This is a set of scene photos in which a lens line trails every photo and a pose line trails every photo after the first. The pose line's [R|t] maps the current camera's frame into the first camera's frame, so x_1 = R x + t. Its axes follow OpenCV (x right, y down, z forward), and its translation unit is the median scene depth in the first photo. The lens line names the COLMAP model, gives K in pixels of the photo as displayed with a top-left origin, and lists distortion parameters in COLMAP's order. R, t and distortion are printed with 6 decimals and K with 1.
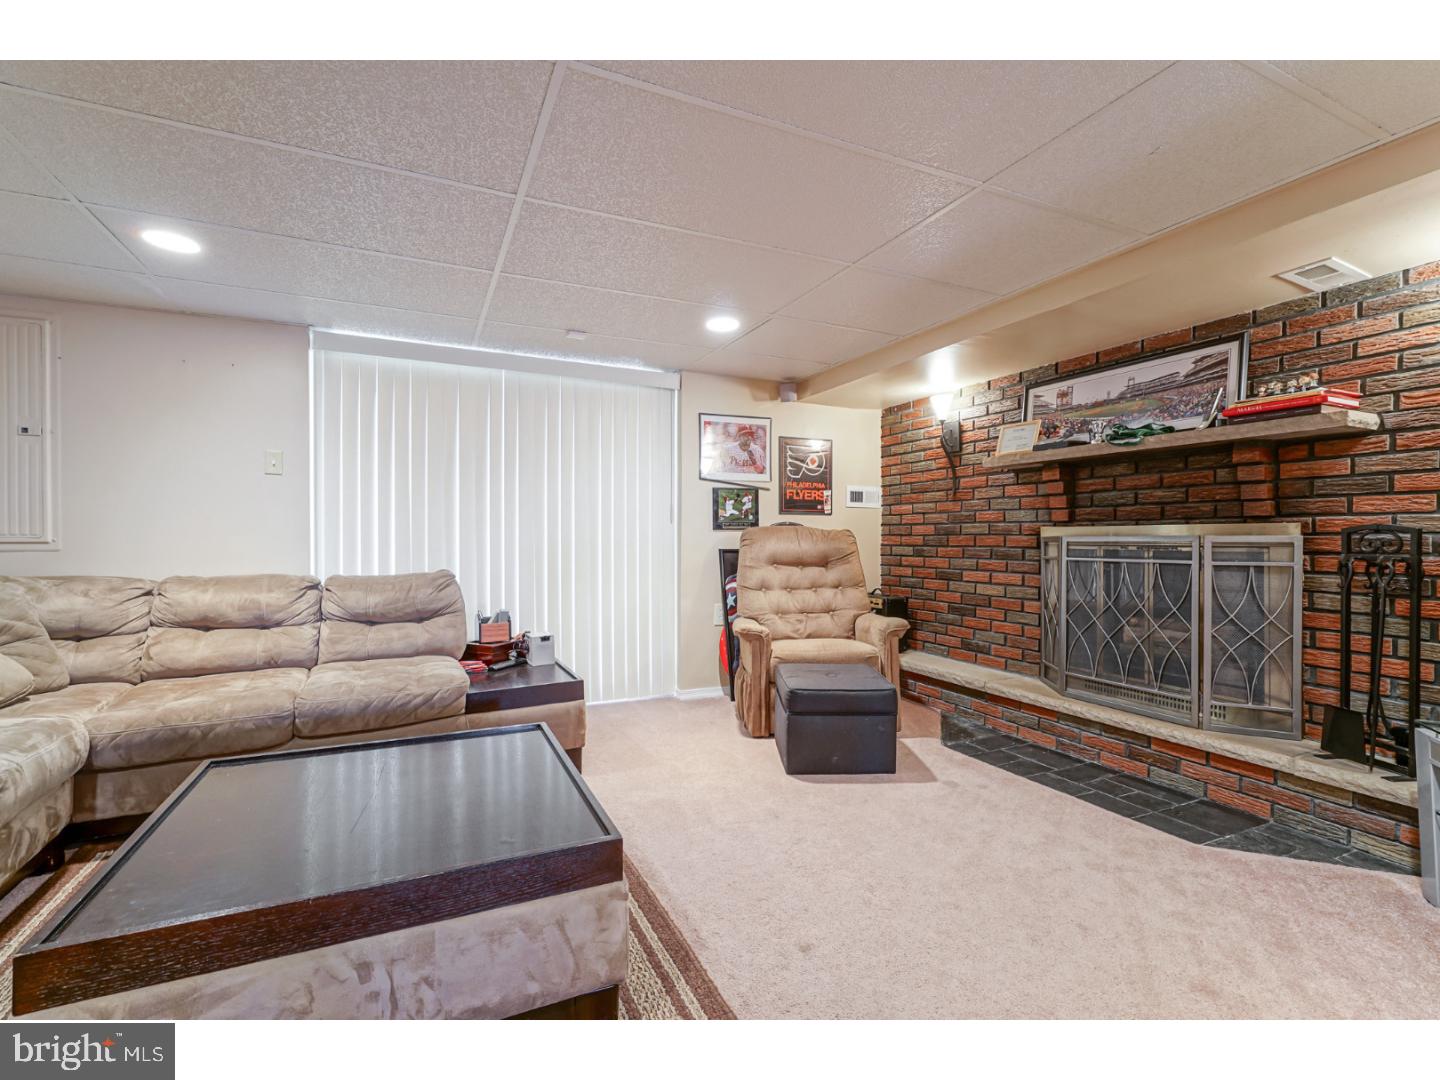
lens RADIAL K [[665.3, 0, 713.4], [0, 665.3, 537.8], [0, 0, 1]] dist [-0.000652, 0.000096]
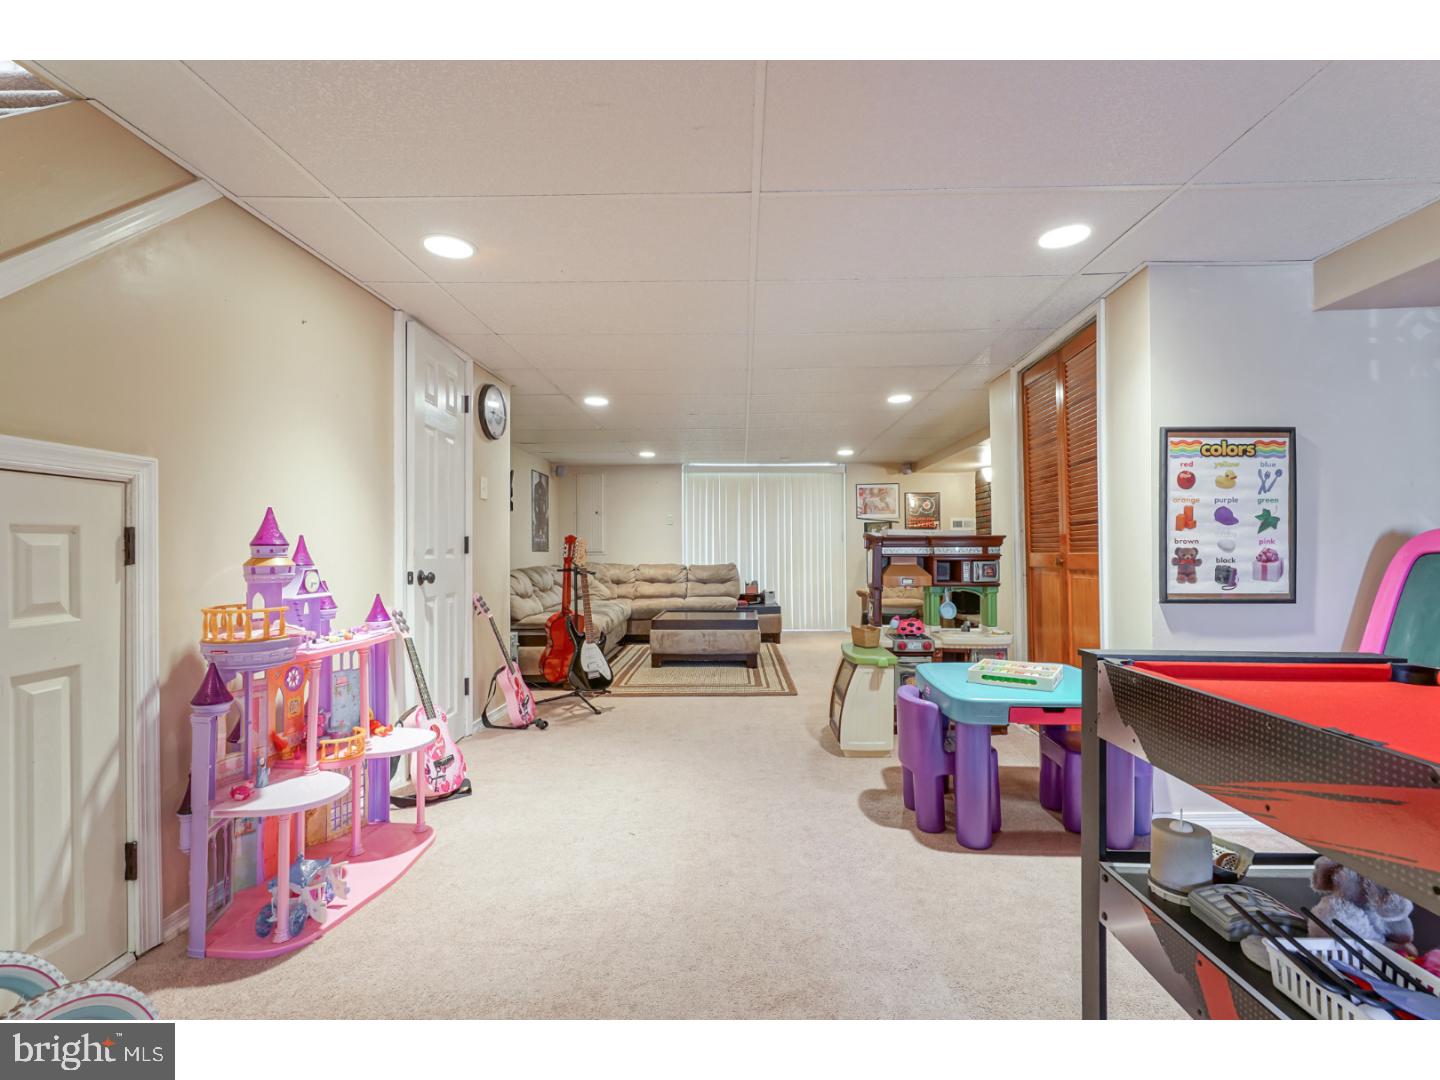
lens RADIAL K [[665.3, 0, 722.5], [0, 665.3, 544.5], [0, 0, 1]] dist [-0.000652, 0.000096]
pose [[0.901655, -0.010499, -0.432329, 0.635992], [0.005690, 0.999907, -0.012416, 0.011997], [0.432419, 0.008735, 0.901631, -1.243013]]
